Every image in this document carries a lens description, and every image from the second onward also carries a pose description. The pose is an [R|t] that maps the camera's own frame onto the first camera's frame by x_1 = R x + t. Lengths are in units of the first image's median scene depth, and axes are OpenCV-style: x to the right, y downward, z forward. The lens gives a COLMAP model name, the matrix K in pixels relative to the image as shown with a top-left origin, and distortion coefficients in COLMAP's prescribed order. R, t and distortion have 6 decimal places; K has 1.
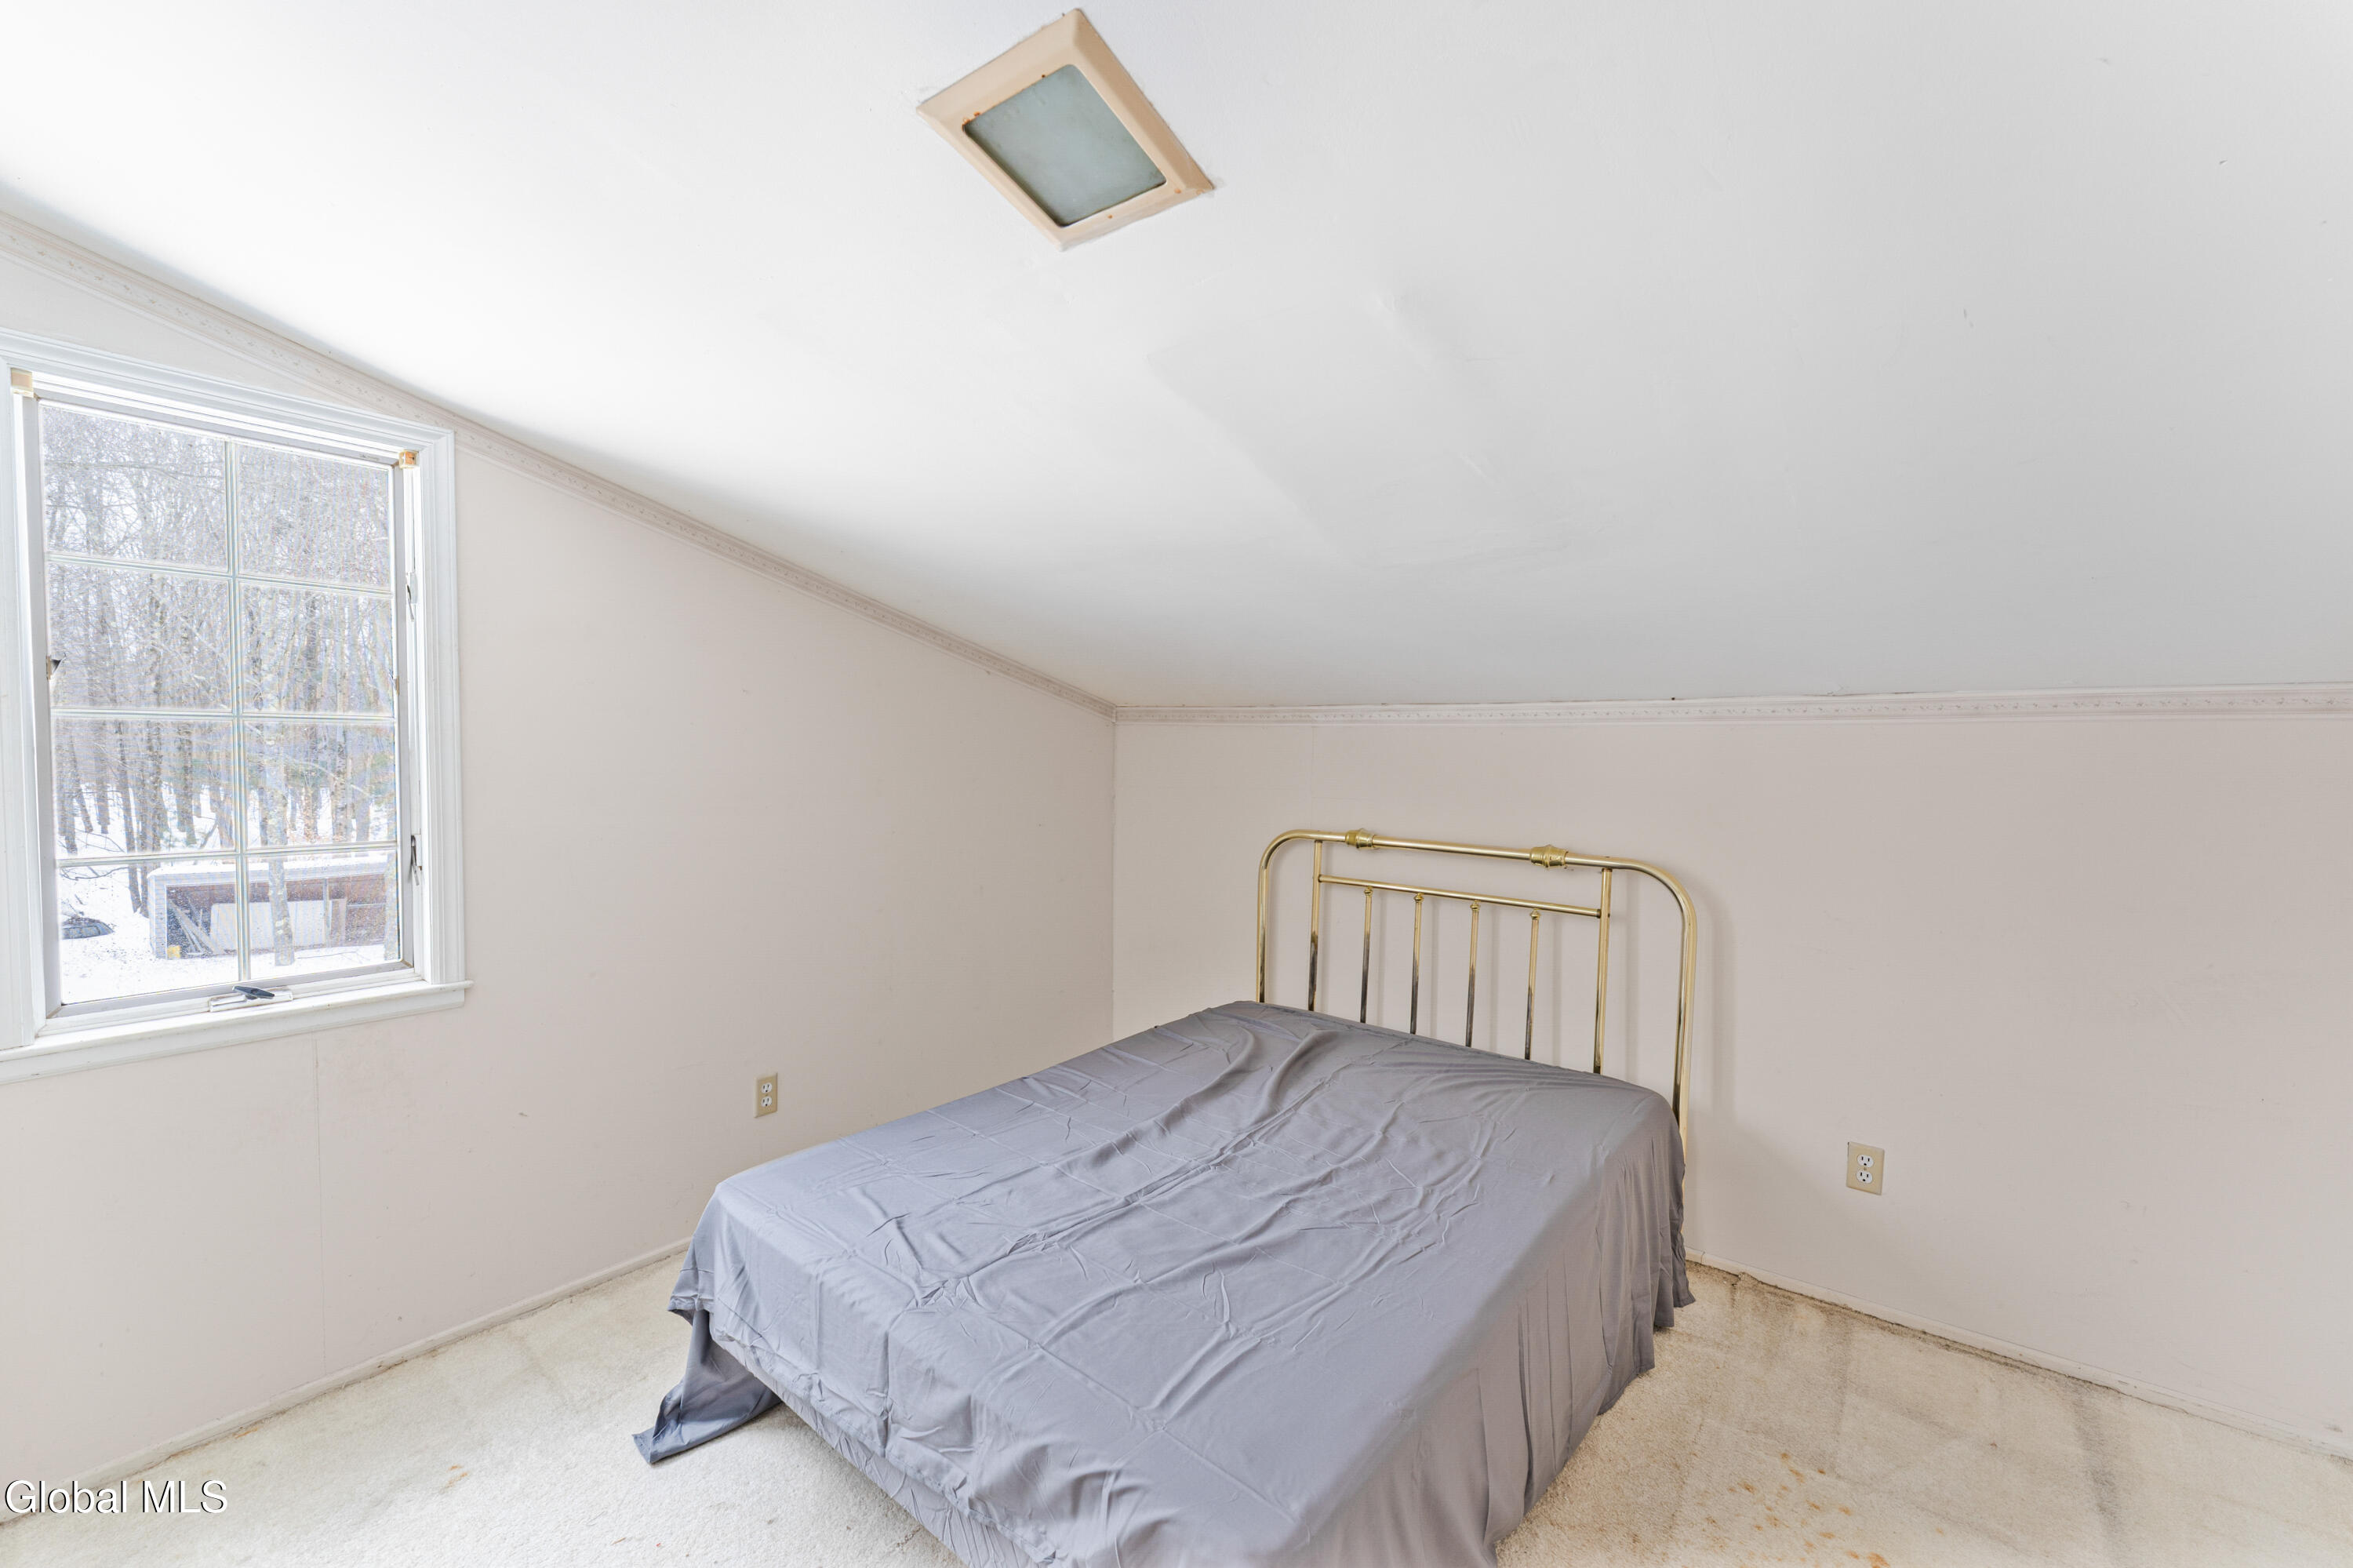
lens RADIAL K [[961.1, 0, 1171.3], [0, 961.1, 784.6], [0, 0, 1]] dist [0.000007, -0.000495]
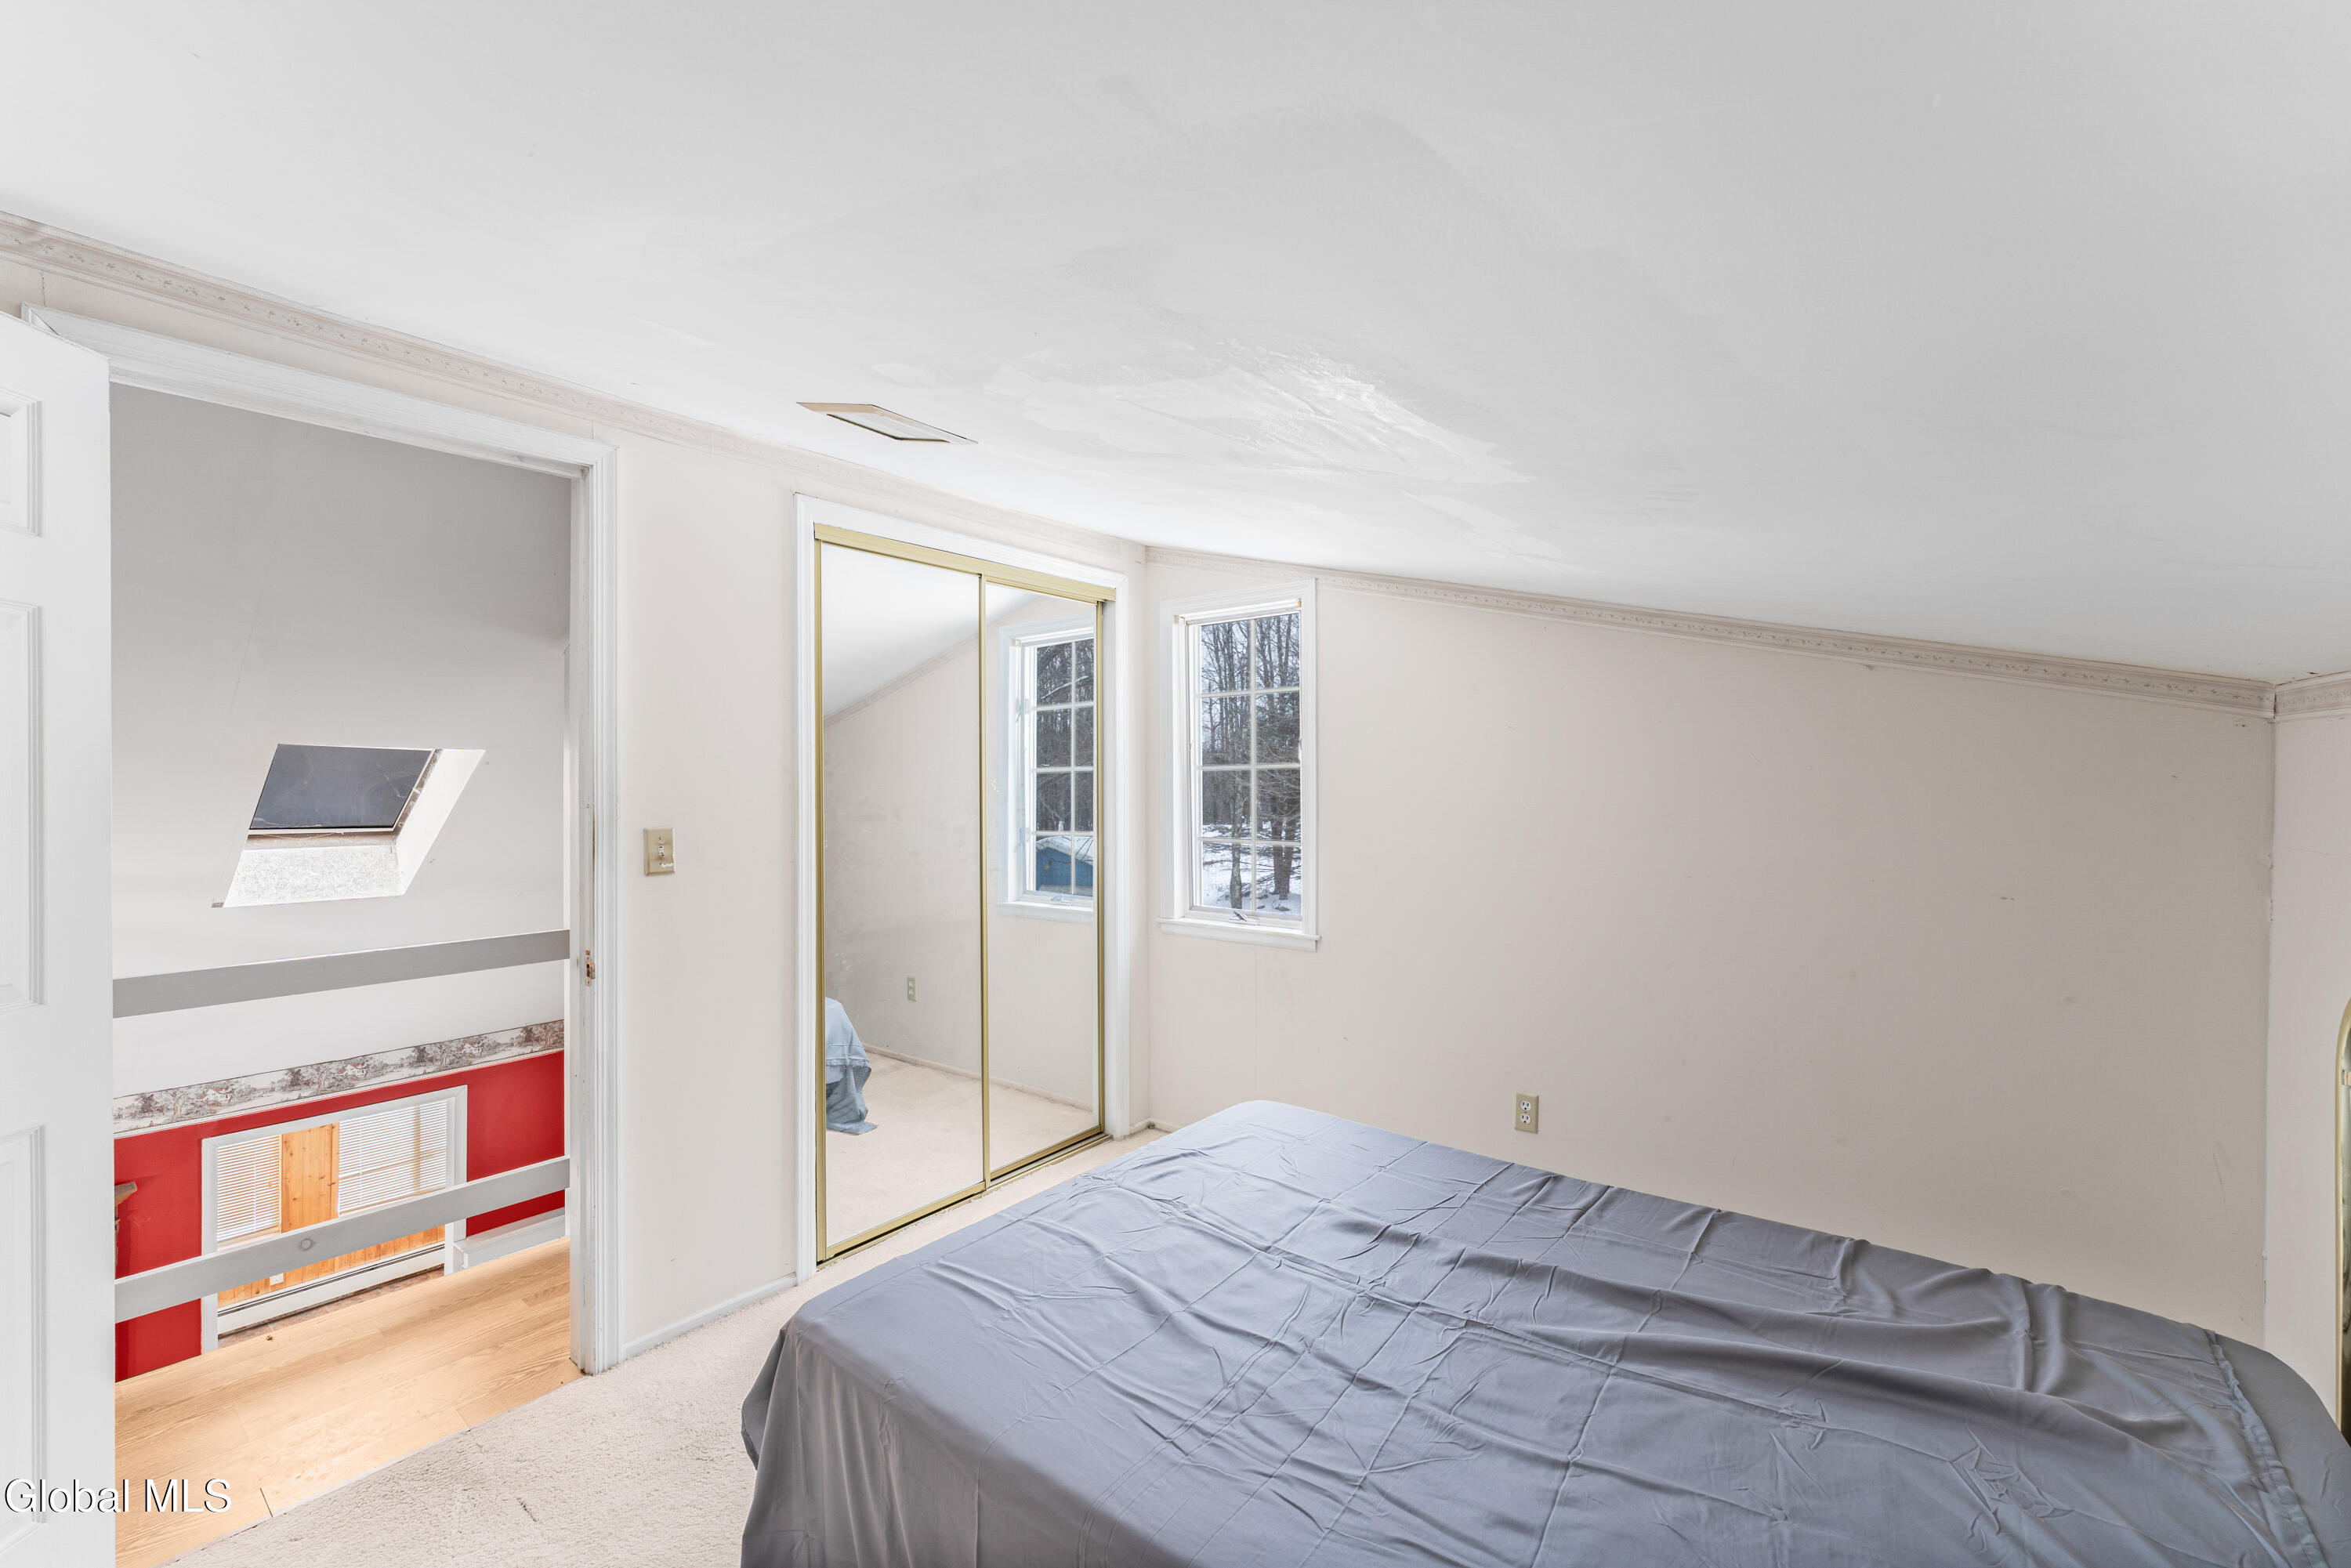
lens RADIAL K [[960.2, 0, 1172.6], [0, 960.2, 785.7], [0, 0, 1]] dist [0.000007, -0.000495]
pose [[-0.001807, -0.004034, -0.999990, 0.905736], [-0.032580, 0.999461, -0.003973, -0.022623], [0.999467, 0.032573, -0.001937, 0.880876]]
